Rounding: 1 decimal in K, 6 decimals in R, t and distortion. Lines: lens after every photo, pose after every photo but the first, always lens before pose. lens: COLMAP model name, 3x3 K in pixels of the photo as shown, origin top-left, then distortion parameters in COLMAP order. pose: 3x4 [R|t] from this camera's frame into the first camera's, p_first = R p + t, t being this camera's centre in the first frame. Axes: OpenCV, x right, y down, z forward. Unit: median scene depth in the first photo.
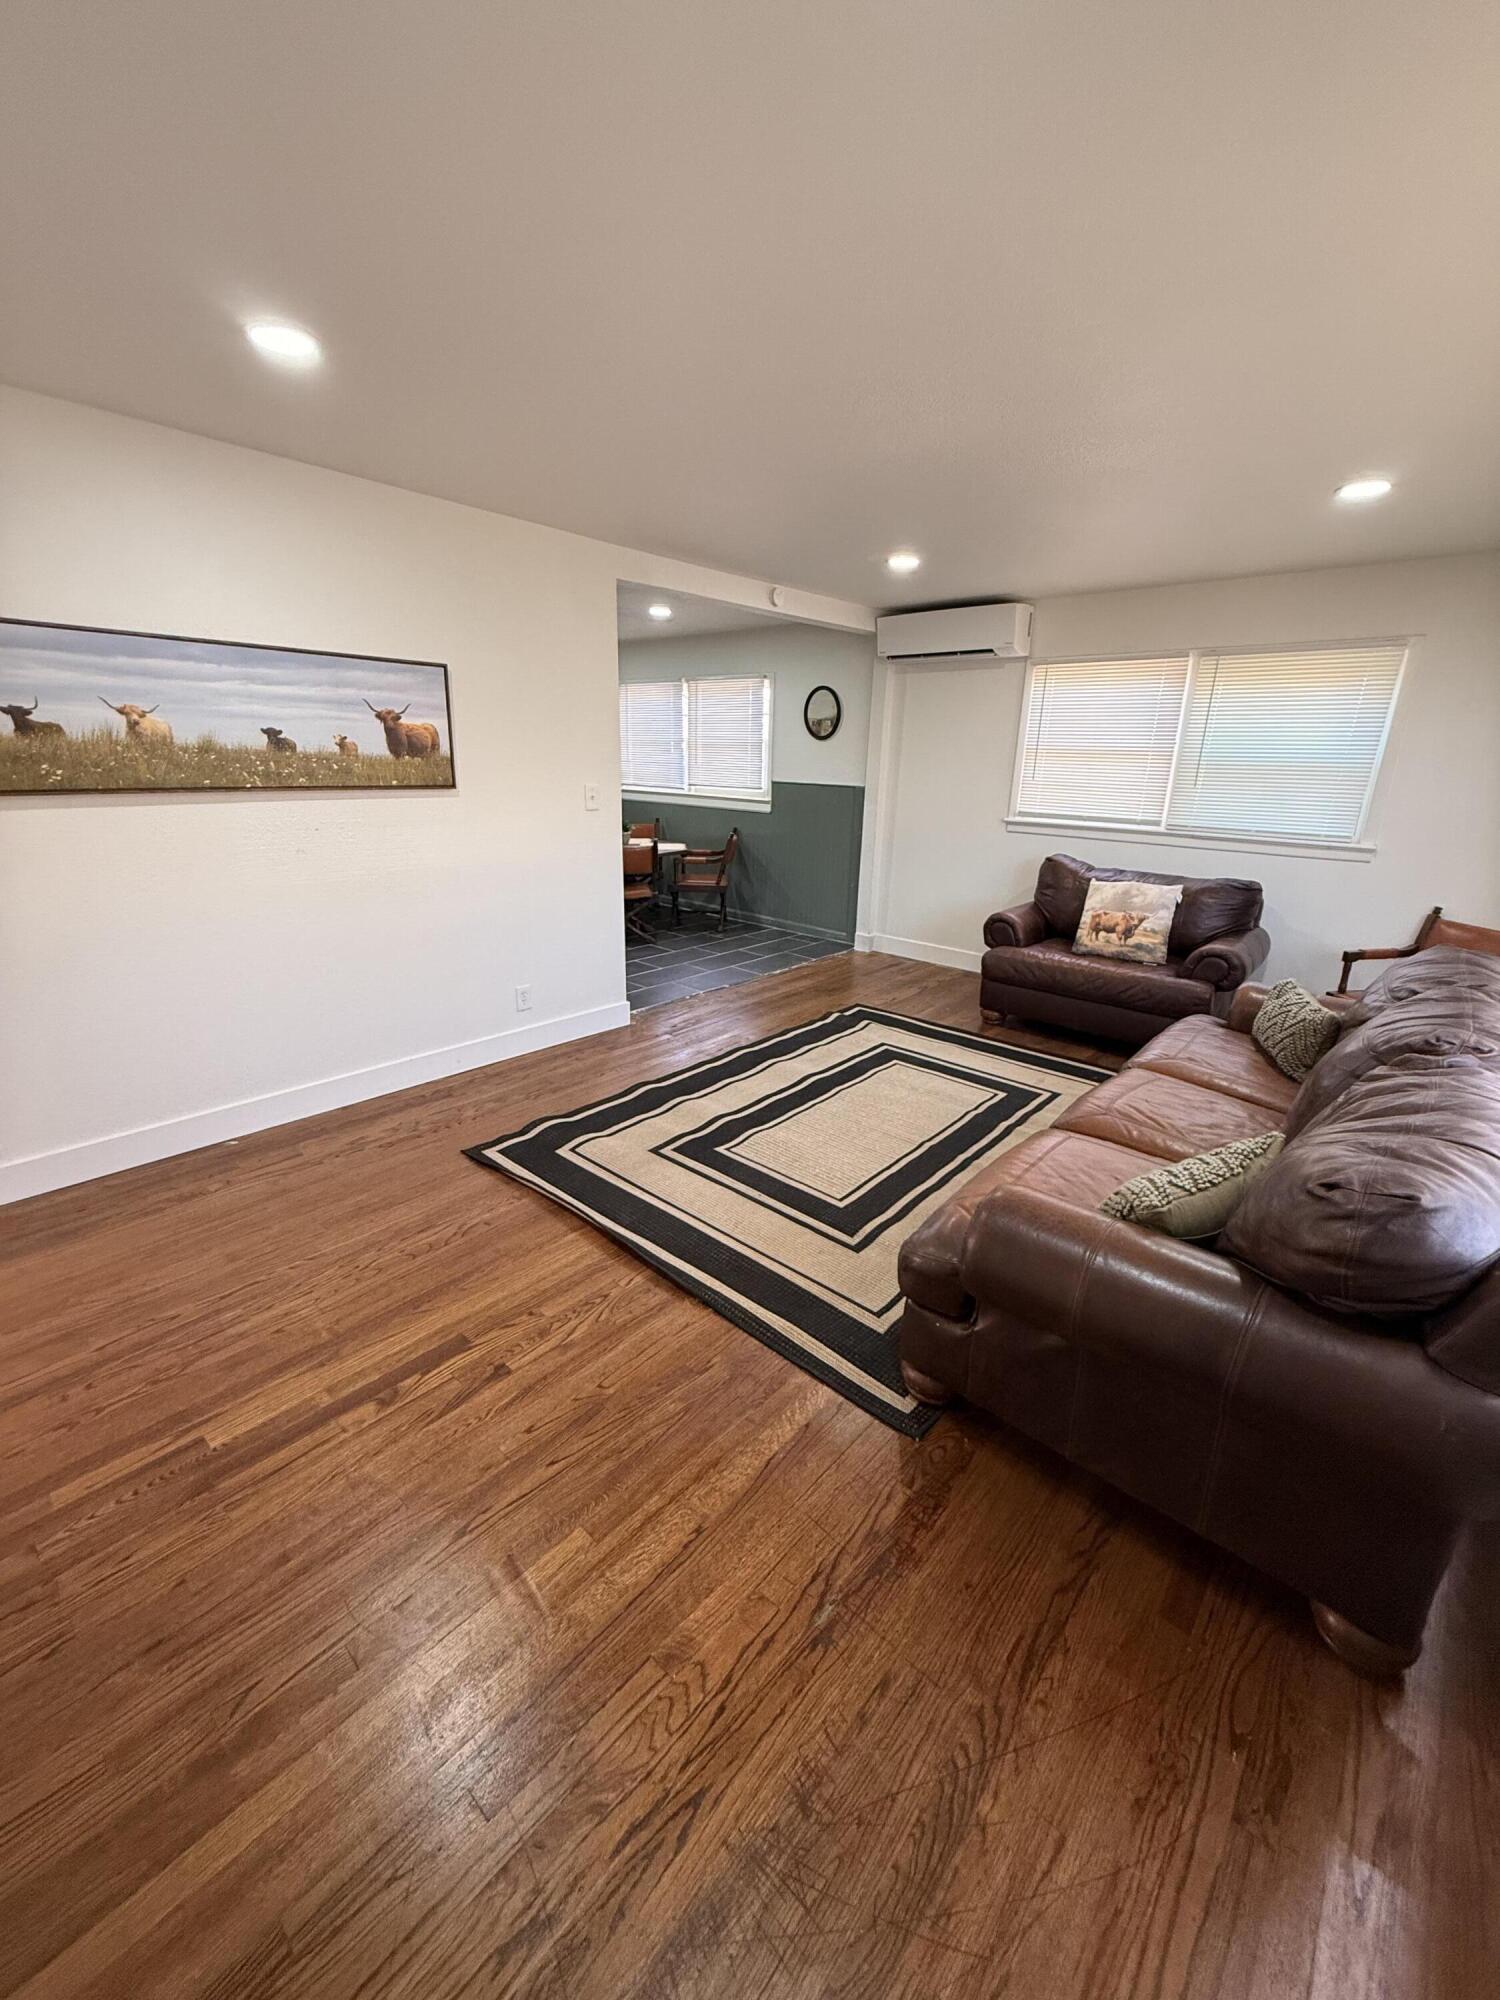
lens RADIAL K [[795.4, 0, 750.6], [0, 795.4, 995.8], [0, 0, 1]] dist [-0.000088, -0.000076]
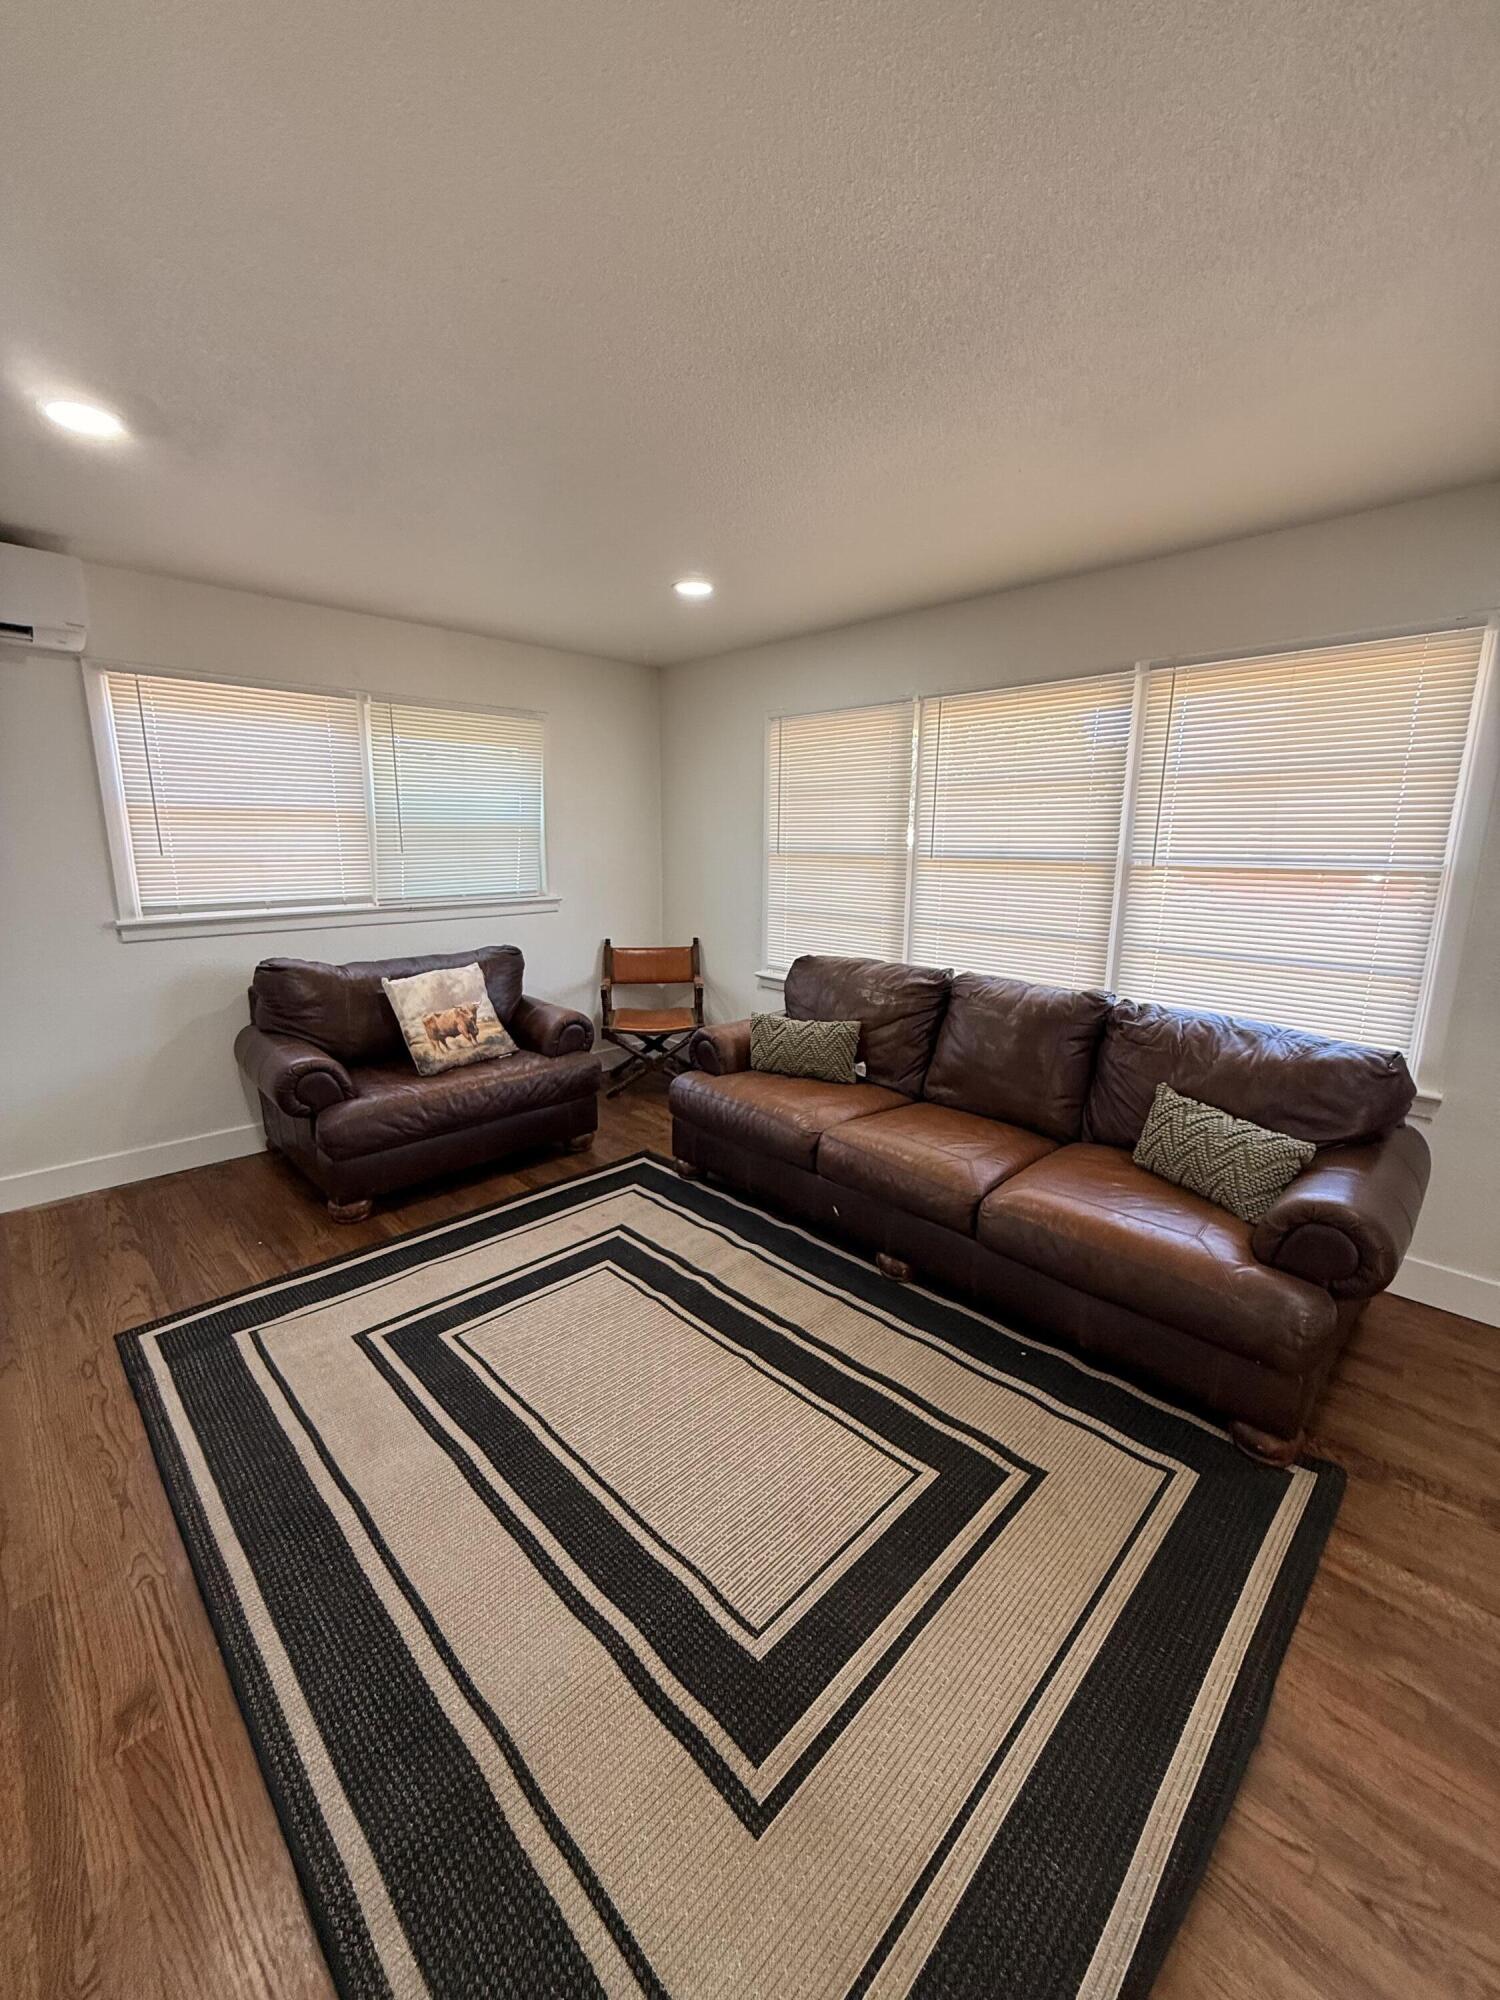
lens RADIAL K [[795.4, 0, 750.6], [0, 795.4, 995.8], [0, 0, 1]] dist [-0.000088, -0.000076]
pose [[0.064031, -0.223290, 0.972647, -0.293421], [0.288888, 0.937063, 0.196103, -0.186718], [-0.955219, 0.268429, 0.124507, 0.604181]]
